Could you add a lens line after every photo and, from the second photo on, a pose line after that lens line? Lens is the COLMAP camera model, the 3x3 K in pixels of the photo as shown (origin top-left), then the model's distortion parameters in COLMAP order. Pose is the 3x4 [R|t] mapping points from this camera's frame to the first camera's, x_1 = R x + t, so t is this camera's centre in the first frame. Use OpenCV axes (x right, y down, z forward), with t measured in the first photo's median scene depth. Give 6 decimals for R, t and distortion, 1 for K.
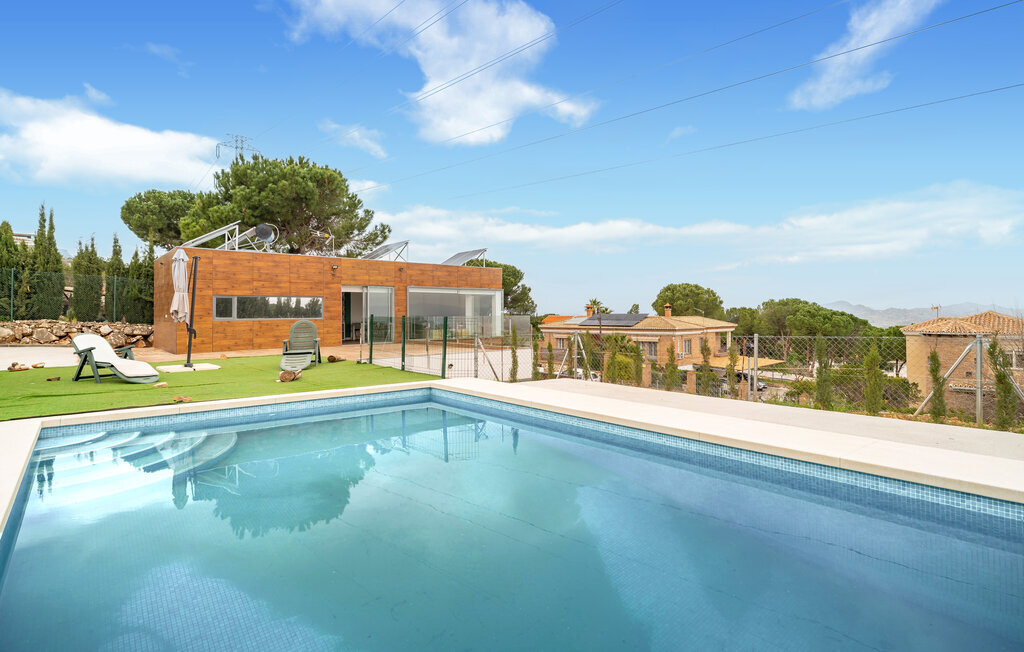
lens RADIAL K [[522.0, 0, 511.4], [0, 522.0, 314.7], [0, 0, 1]] dist [0.003946, 0.000306]
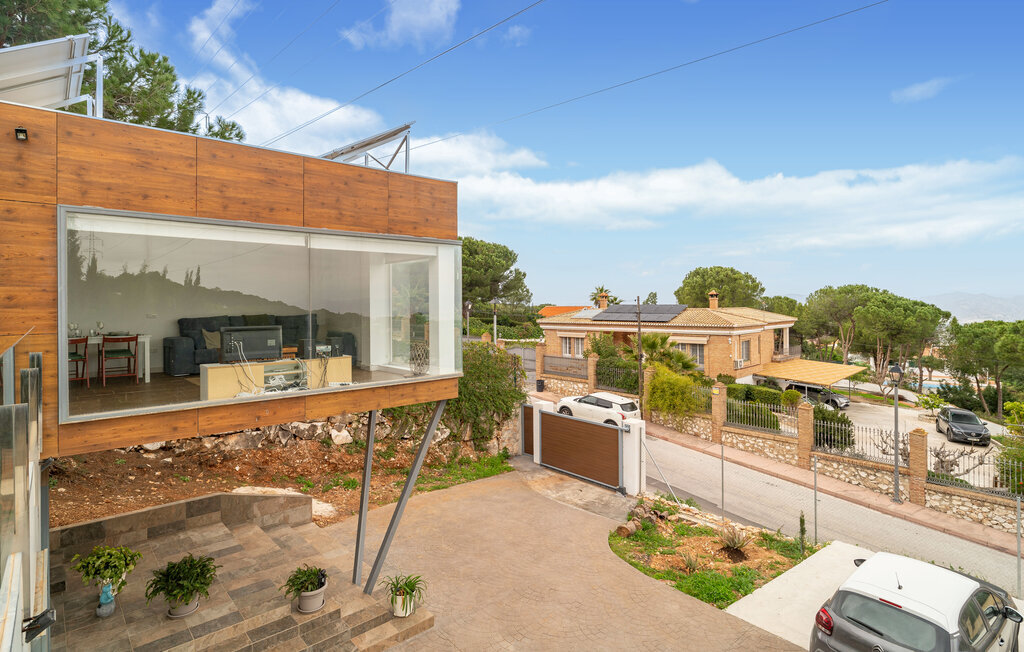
lens RADIAL K [[522.0, 0, 511.4], [0, 522.0, 314.7], [0, 0, 1]] dist [0.003946, 0.000306]
pose [[0.999923, -0.001114, 0.012353, 0.006376], [0.000867, 0.999800, 0.019965, -0.002700], [-0.012372, -0.019953, 0.999724, 0.287787]]
